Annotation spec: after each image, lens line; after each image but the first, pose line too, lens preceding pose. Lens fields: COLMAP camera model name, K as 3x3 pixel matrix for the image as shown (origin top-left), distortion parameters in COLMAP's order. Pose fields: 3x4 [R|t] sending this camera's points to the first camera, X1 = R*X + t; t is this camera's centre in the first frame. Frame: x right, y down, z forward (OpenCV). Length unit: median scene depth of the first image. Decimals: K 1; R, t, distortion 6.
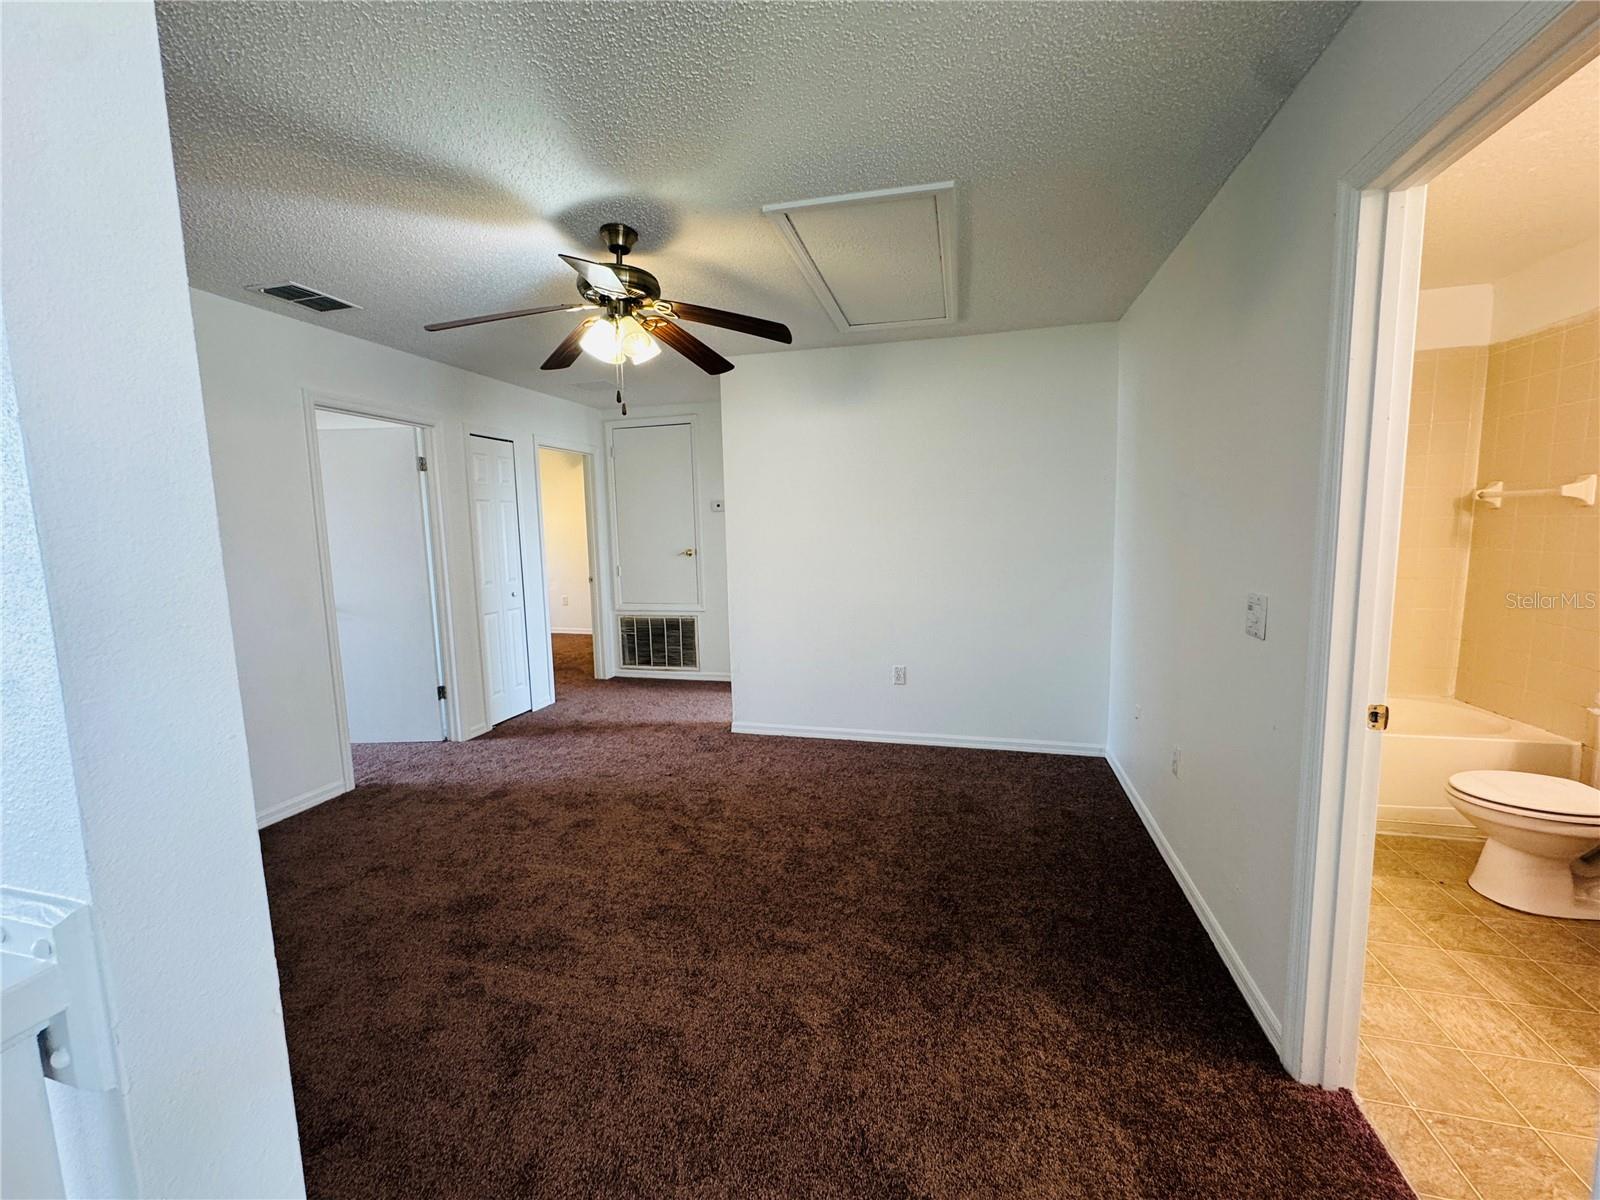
lens RADIAL K [[643.1, 0, 800.0], [0, 643.1, 600.0], [0, 0, 1]] dist [-0.002462, 0.000422]
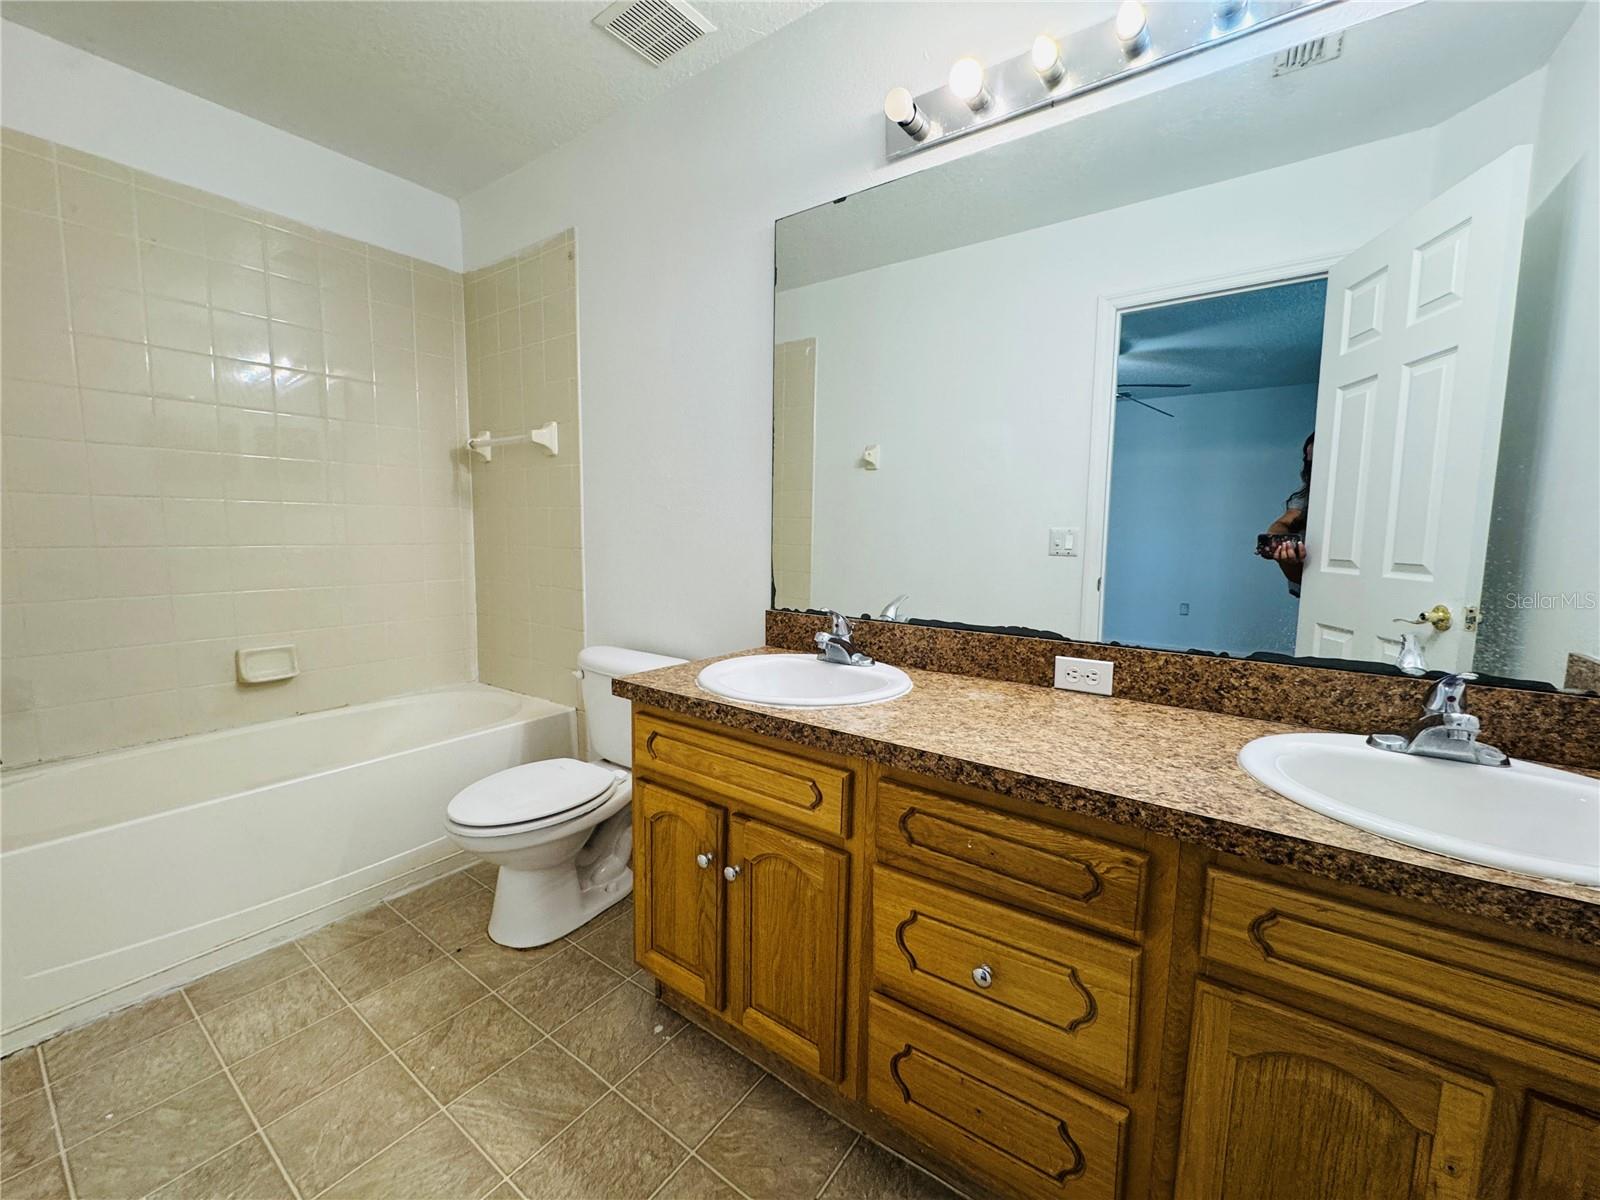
lens RADIAL K [[643.1, 0, 800.0], [0, 643.1, 600.0], [0, 0, 1]] dist [-0.002462, 0.000422]
pose [[0.358576, -0.074597, 0.930515, 0.459187], [0.087790, 0.995079, 0.045943, 0.050081], [-0.929363, 0.065216, 0.363360, 0.332542]]
